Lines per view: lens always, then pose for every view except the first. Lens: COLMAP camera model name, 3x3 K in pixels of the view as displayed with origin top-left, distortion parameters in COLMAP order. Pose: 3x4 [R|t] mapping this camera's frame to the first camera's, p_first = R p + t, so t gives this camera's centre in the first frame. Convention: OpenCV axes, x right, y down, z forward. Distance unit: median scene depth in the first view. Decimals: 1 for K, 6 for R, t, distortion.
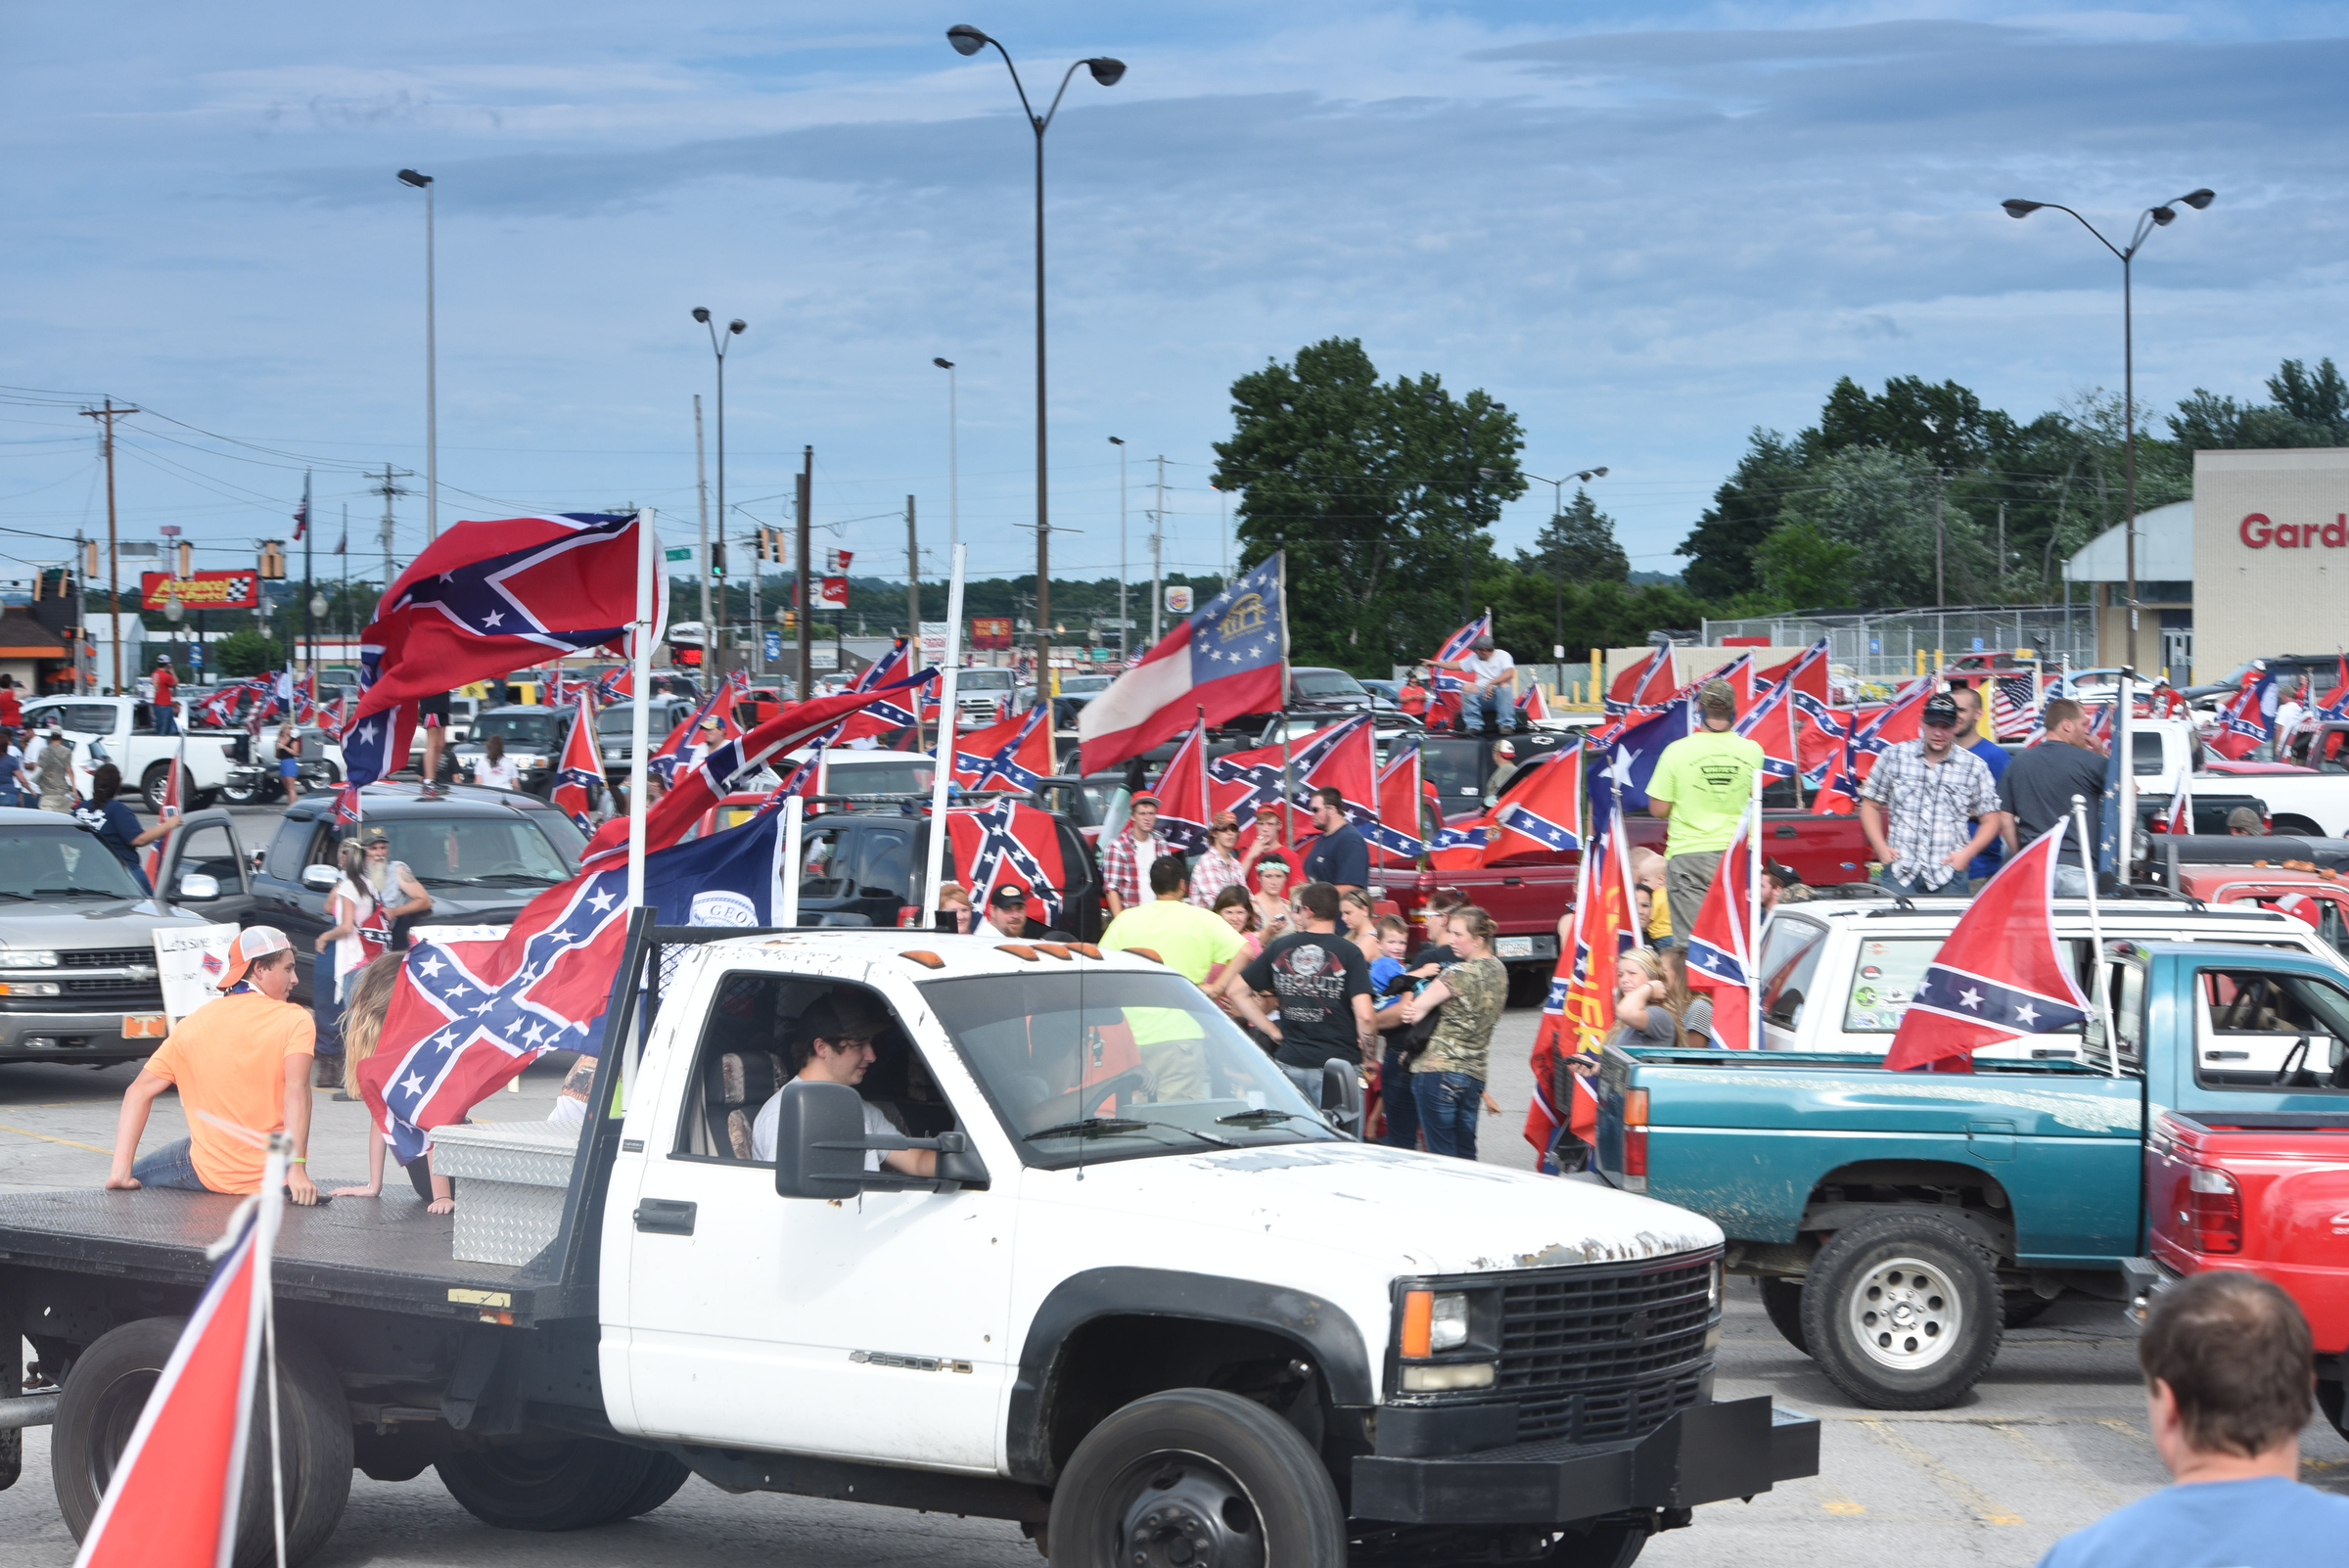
lens RADIAL K [[5788.2, 0, 1170.6], [0, 5788.2, 791.9], [0, 0, 1]] dist [0.568570, 0.000000]
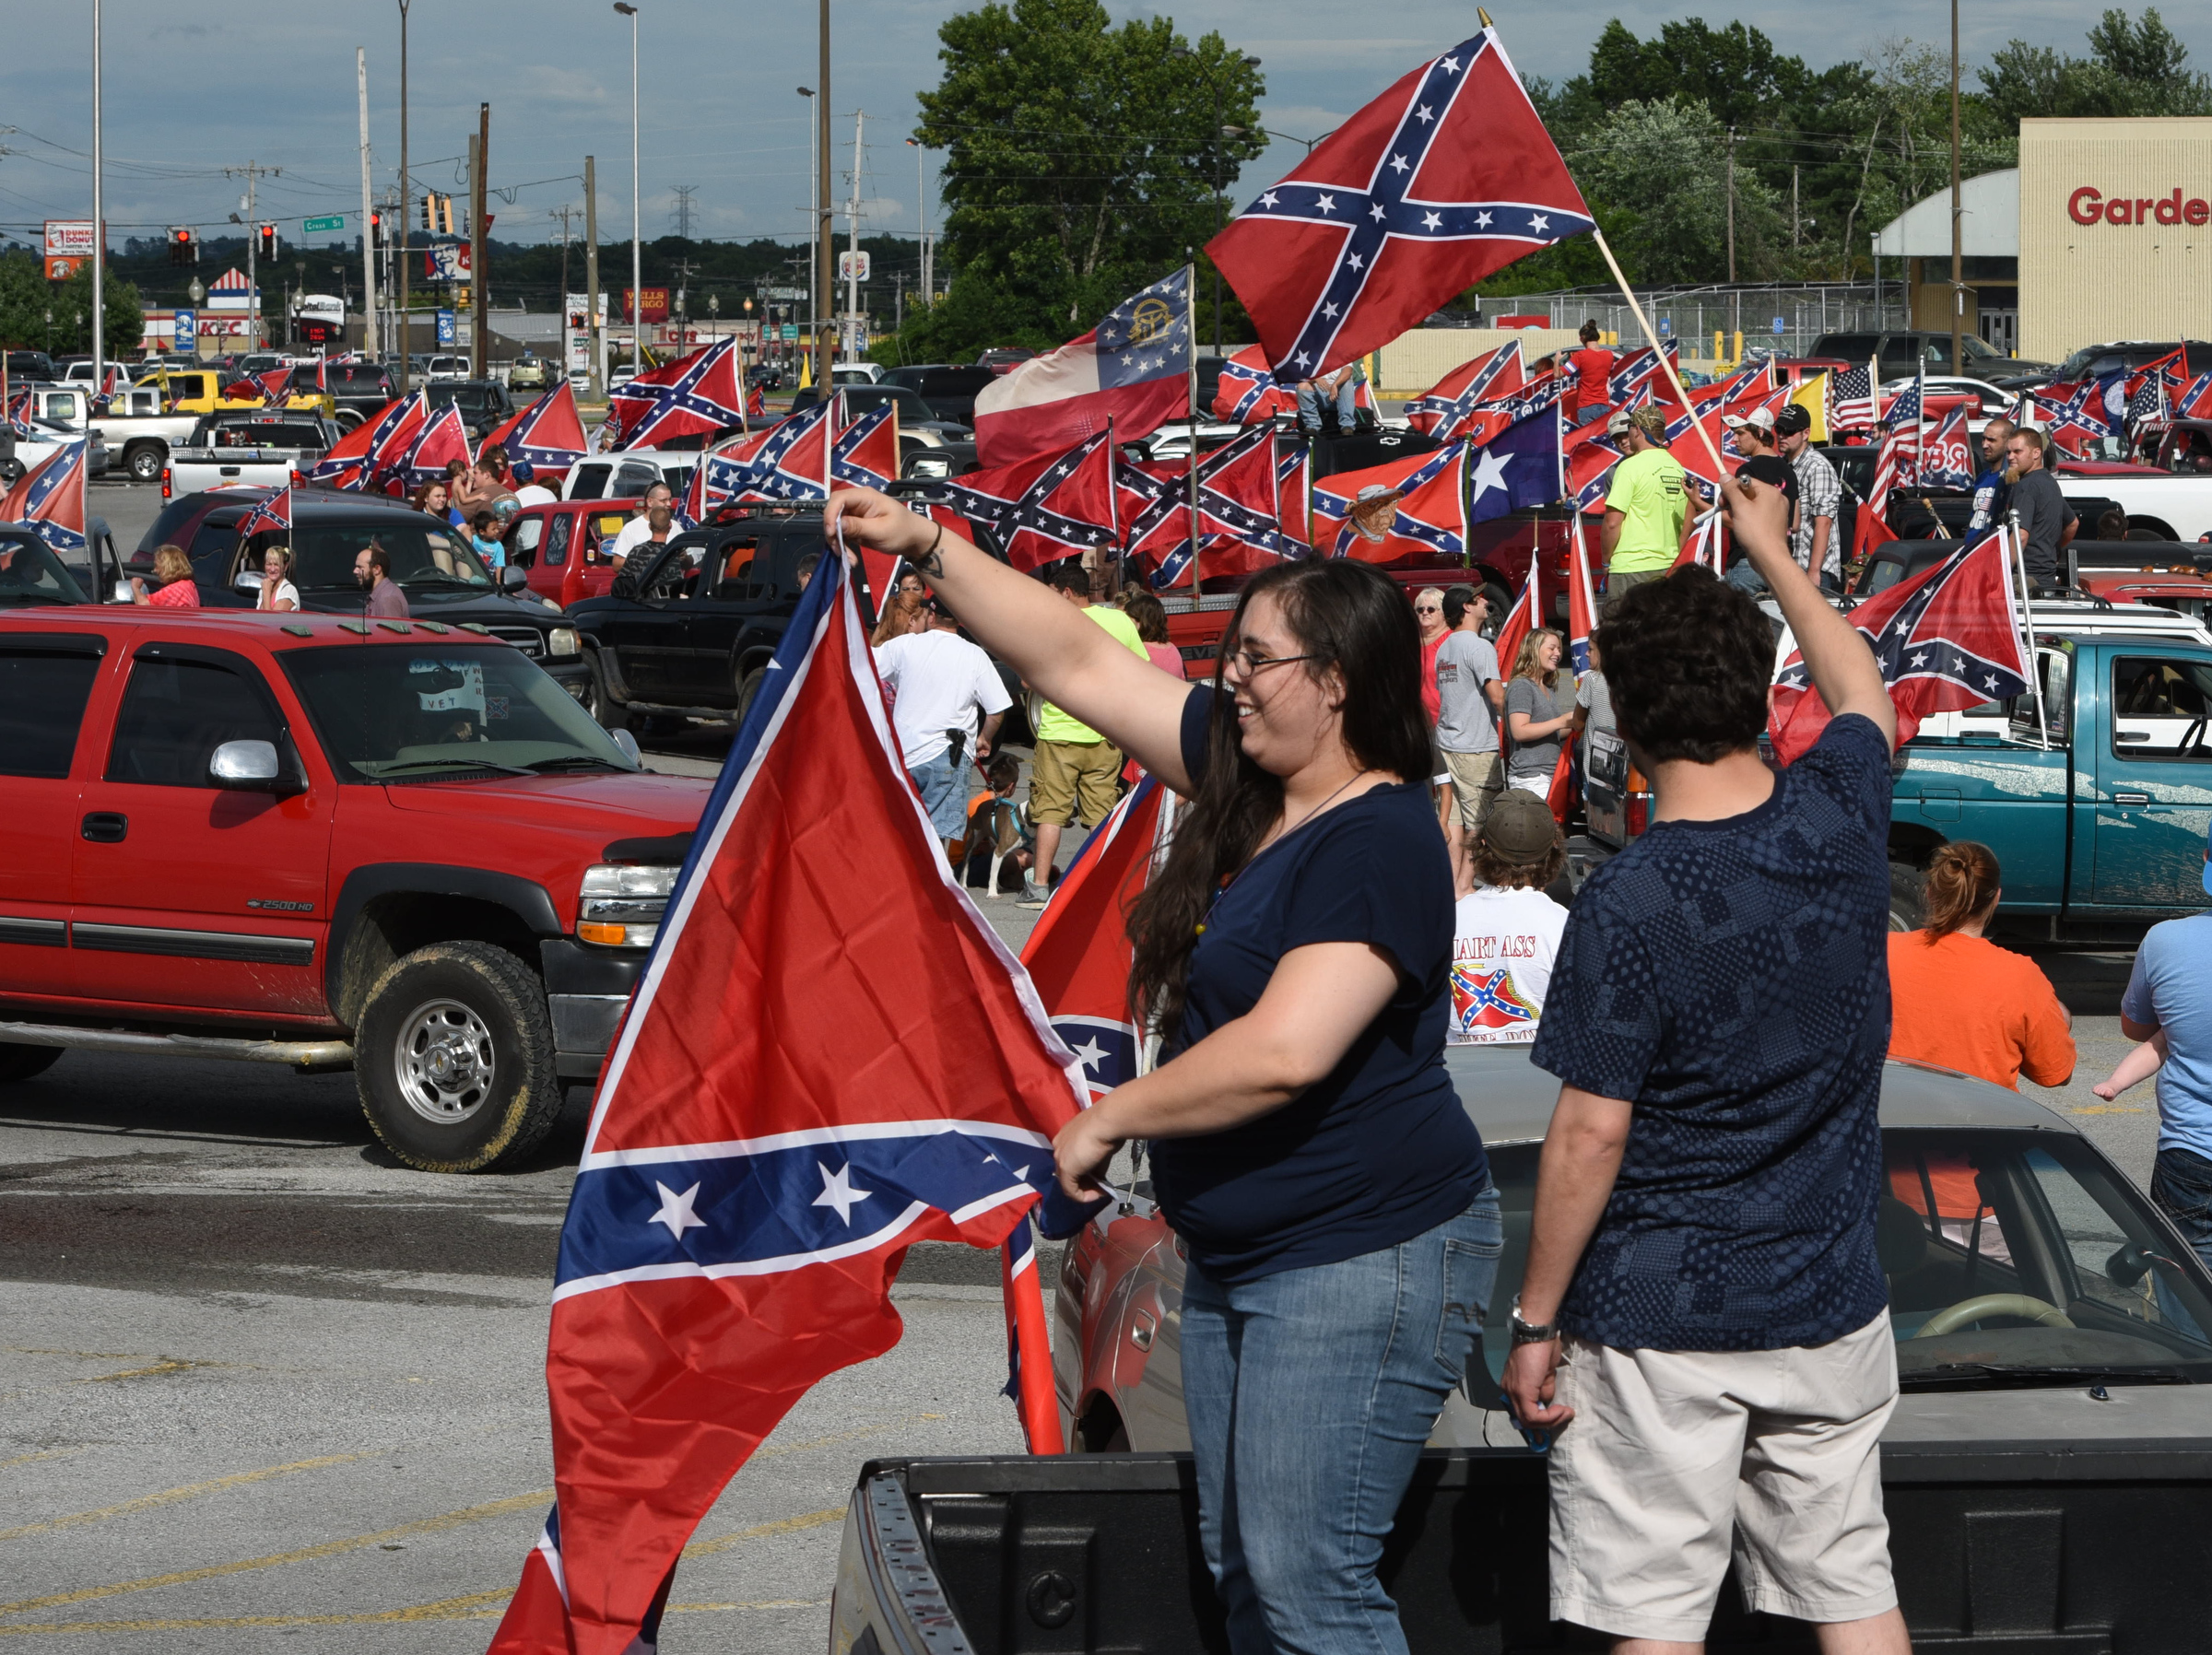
lens RADIAL K [[4572.7, 0, 1109.1], [0, 4572.7, 824.3], [0, 0, 1]] dist [0.066260, 0.000000]
pose [[0.998697, 0.003883, -0.050881, 0.071435], [-0.000397, 0.997662, 0.068341, 0.003857], [0.051028, -0.068231, 0.996364, 0.280801]]
